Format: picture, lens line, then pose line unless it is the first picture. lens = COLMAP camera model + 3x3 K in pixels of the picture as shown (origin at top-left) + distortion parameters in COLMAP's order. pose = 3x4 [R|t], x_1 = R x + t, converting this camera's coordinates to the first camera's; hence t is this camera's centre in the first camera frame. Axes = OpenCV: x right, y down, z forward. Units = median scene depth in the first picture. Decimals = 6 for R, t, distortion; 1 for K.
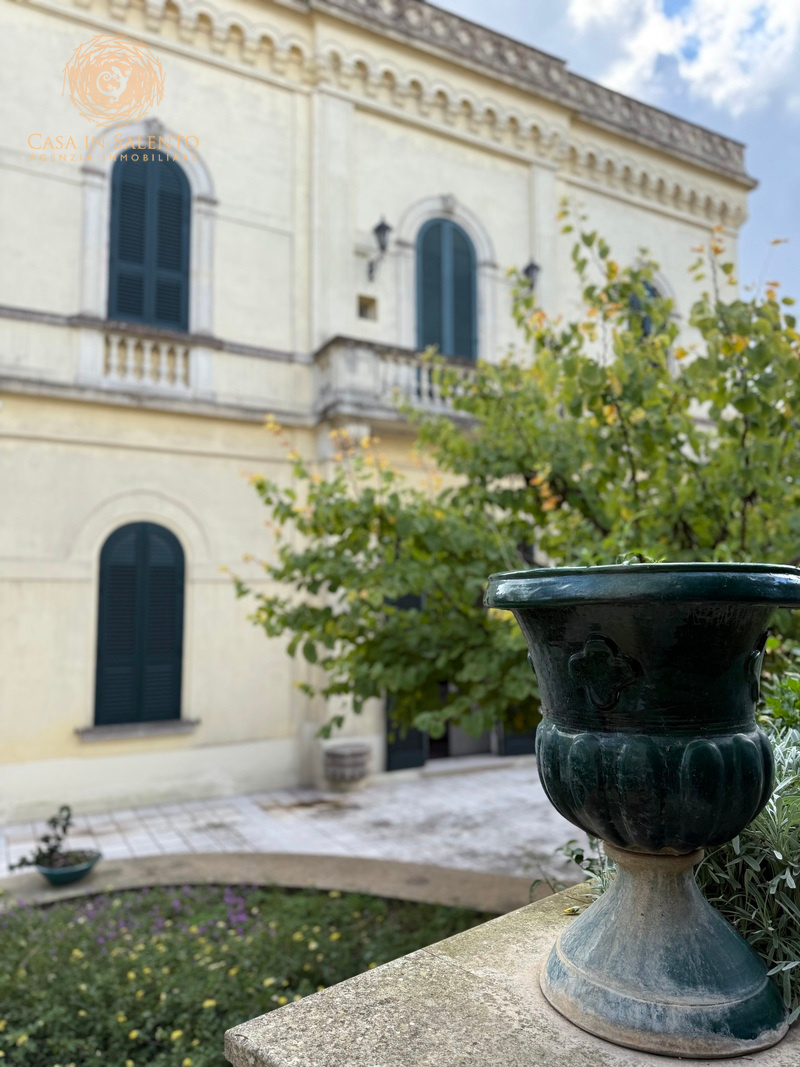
lens RADIAL K [[754.2, 0, 391.4], [0, 754.2, 532.8], [0, 0, 1]] dist [0.045467, -0.056909]
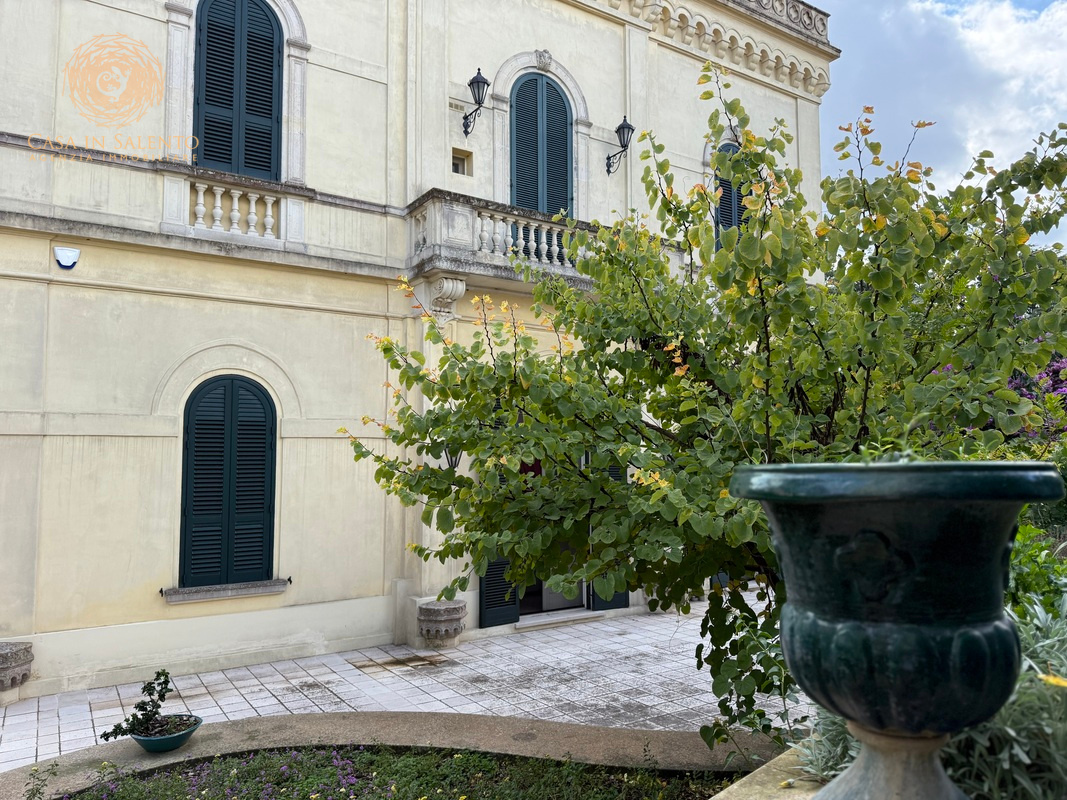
lens RADIAL K [[751.9, 0, 533.5], [0, 751.9, 400.0], [0, 0, 1]] dist [0.042963, -0.047215]
pose [[0.996448, 0.006391, 0.083965, -0.031870], [-0.007939, 0.999804, 0.018111, -0.006591], [-0.083833, -0.018713, 0.996304, 0.001822]]
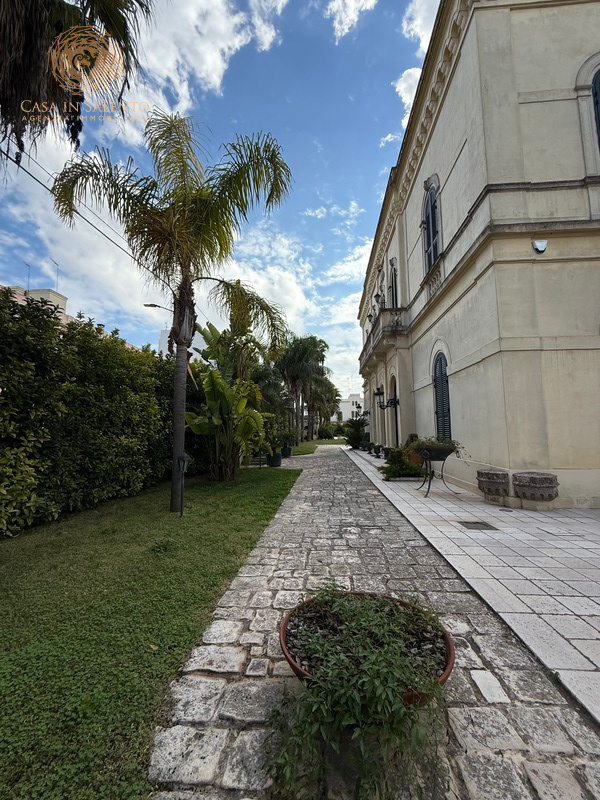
lens RADIAL K [[317.9, 0, 300.8], [0, 317.9, 396.7], [0, 0, 1]] dist [0.000603, -0.000100]
pose [[0.846728, -0.061088, -0.528507, -0.755329], [0.054759, 0.998117, -0.027639, 0.175614], [0.529200, -0.005537, 0.848479, 0.198774]]
